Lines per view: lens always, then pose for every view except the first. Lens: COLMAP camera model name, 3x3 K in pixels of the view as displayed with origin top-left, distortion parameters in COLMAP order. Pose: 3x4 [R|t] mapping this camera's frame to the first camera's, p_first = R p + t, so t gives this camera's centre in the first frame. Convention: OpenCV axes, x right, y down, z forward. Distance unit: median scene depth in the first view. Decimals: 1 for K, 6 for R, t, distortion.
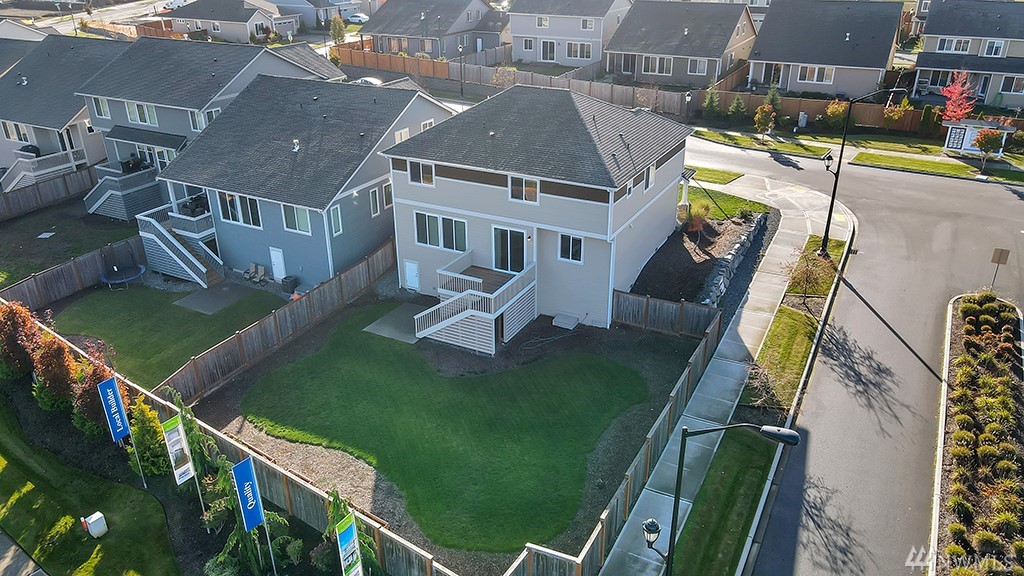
lens RADIAL K [[748.7, 0, 514.6], [0, 748.7, 289.0], [0, 0, 1]] dist [0.003085, 0.013211]
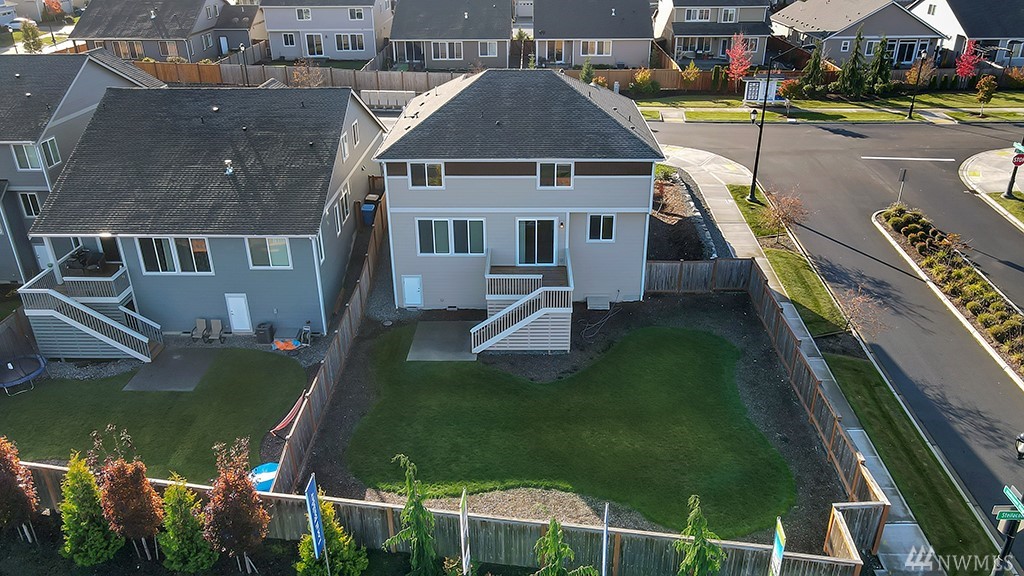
lens RADIAL K [[748.7, 0, 514.1], [0, 748.7, 288.9], [0, 0, 1]] dist [0.003085, 0.013211]
pose [[0.892013, -0.199760, 0.405474, -0.378437], [0.196664, 0.979207, 0.049767, -0.040620], [-0.406984, 0.035350, 0.912751, 0.130112]]
